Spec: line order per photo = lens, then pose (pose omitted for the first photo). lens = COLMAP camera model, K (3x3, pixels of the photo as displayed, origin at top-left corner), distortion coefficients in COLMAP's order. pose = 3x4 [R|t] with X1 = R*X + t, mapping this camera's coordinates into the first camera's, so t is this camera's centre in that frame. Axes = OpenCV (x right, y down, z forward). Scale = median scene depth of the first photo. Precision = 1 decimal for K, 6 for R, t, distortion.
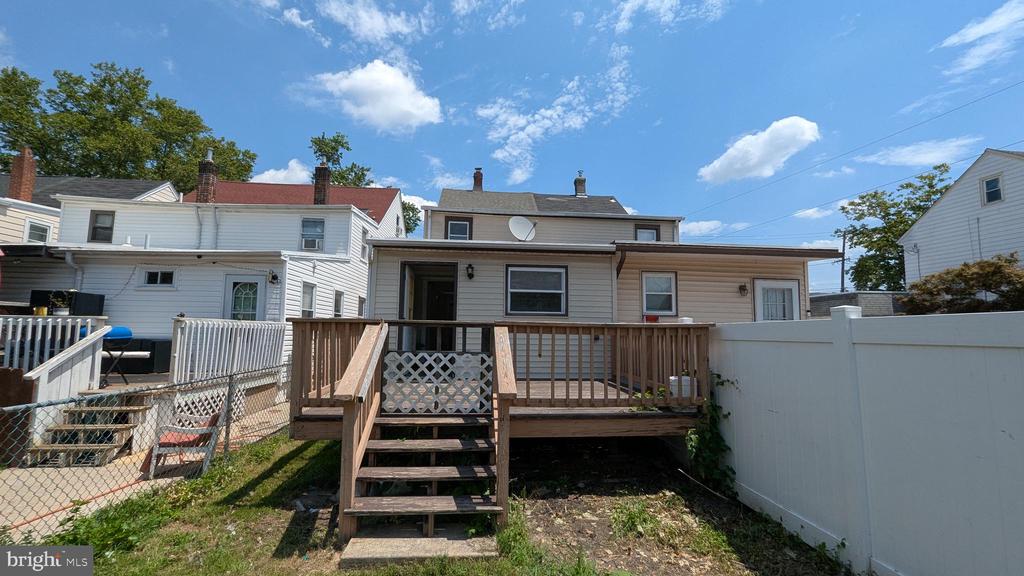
lens RADIAL K [[424.4, 0, 513.3], [0, 424.4, 288.2], [0, 0, 1]] dist [0.000523, 0.000392]
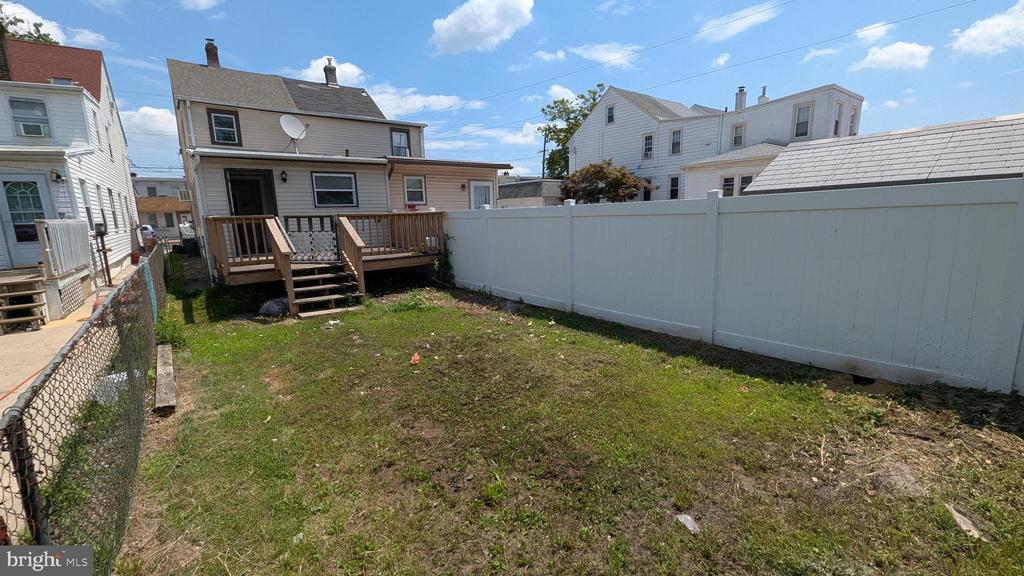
lens RADIAL K [[424.4, 0, 513.3], [0, 424.4, 288.2], [0, 0, 1]] dist [0.000523, 0.000392]
pose [[0.838832, -0.130986, 0.528397, -0.215352], [-0.019082, 0.962951, 0.269002, -0.063954], [-0.544056, -0.235730, 0.805254, -0.515759]]
